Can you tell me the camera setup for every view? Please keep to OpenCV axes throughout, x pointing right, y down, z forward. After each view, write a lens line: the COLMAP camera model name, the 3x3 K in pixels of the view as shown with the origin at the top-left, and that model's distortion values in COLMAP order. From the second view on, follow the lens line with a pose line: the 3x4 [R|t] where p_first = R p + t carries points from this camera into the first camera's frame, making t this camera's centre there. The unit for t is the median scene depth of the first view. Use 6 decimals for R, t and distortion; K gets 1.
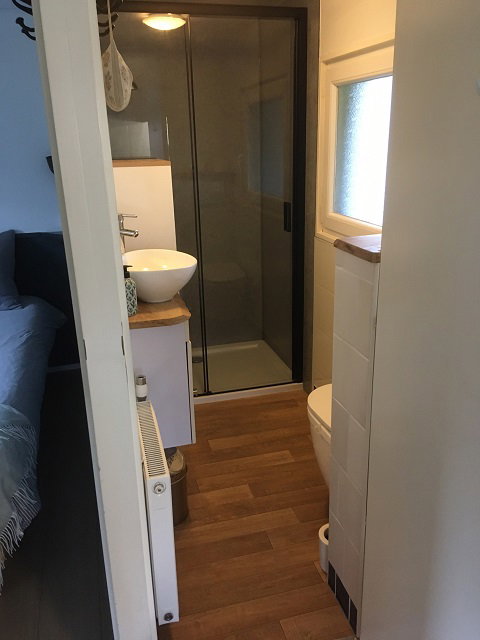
lens RADIAL K [[533.3, 0, 240.0], [0, 533.3, 320.0], [0, 0, 1]] dist [0.128321, -0.208174]
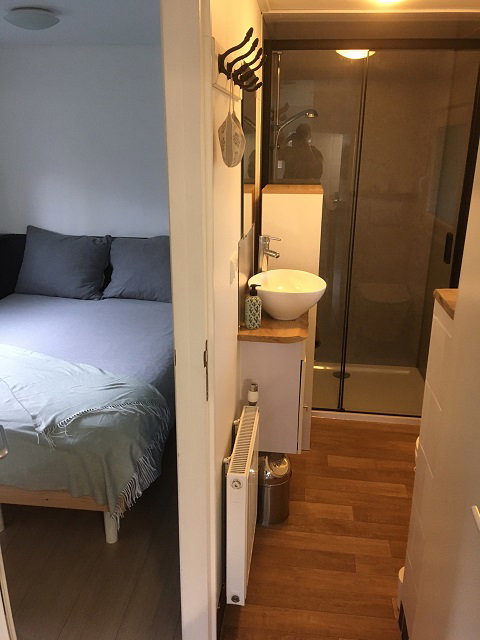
lens RADIAL K [[533.3, 0, 240.0], [0, 533.3, 320.0], [0, 0, 1]] dist [0.128321, -0.208174]
pose [[0.925812, 0.147050, -0.348207, 0.135535], [-0.148473, 0.988655, 0.022758, -0.041066], [0.347603, 0.030630, 0.937141, -0.056074]]
